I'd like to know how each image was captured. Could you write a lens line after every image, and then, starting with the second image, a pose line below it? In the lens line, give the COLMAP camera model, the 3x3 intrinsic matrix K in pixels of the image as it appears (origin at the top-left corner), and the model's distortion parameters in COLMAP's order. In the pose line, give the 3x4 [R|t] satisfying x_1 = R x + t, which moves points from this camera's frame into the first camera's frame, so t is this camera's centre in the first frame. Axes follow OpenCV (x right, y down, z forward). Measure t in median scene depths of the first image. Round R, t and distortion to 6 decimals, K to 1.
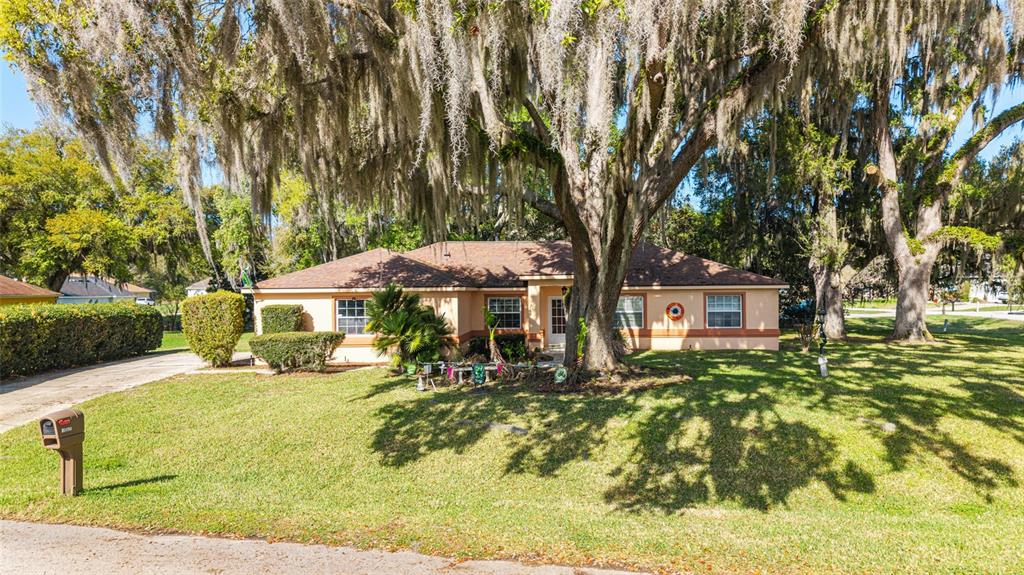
lens RADIAL K [[694.3, 0, 512.0], [0, 694.3, 287.5], [0, 0, 1]] dist [-0.002988, -0.002696]
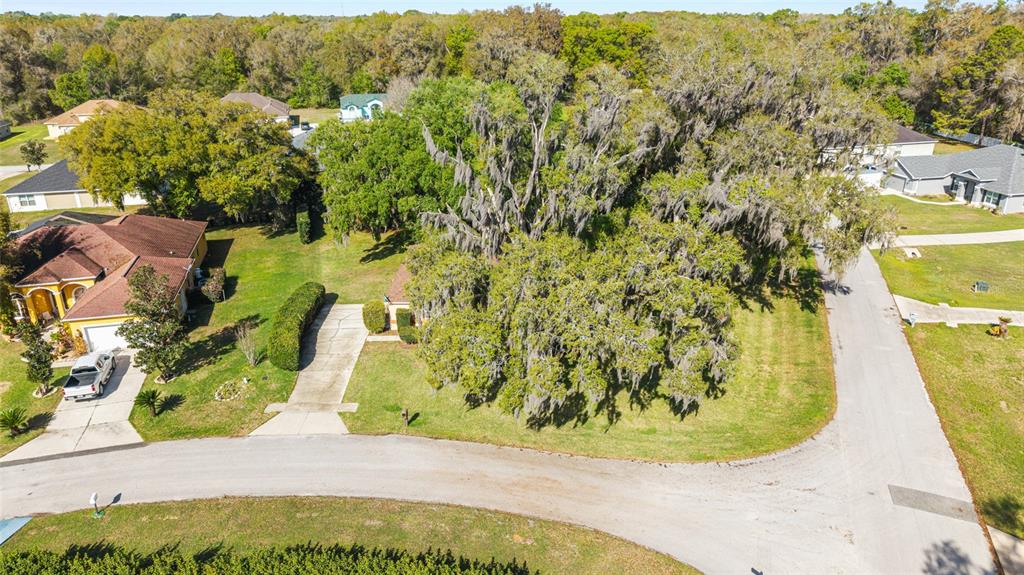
lens RADIAL K [[694.3, 0, 512.0], [0, 694.3, 287.5], [0, 0, 1]] dist [-0.002988, -0.002696]
pose [[0.997891, -0.015447, 0.063045, -0.051569], [-0.009258, 0.927474, 0.373774, -0.478313], [-0.064246, -0.373569, 0.925375, -0.614865]]
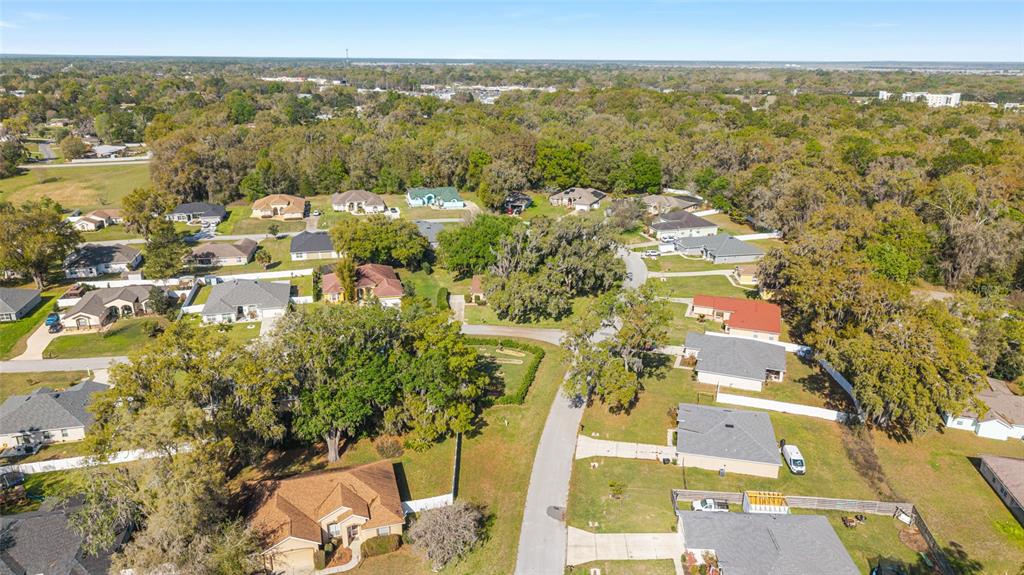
lens RADIAL K [[694.3, 0, 512.0], [0, 694.3, 287.5], [0, 0, 1]] dist [-0.002988, -0.002696]
pose [[0.996946, -0.008364, 0.077639, -0.270281], [-0.017667, 0.944306, 0.328594, -1.314119], [-0.076064, -0.328962, 0.941275, -3.167105]]
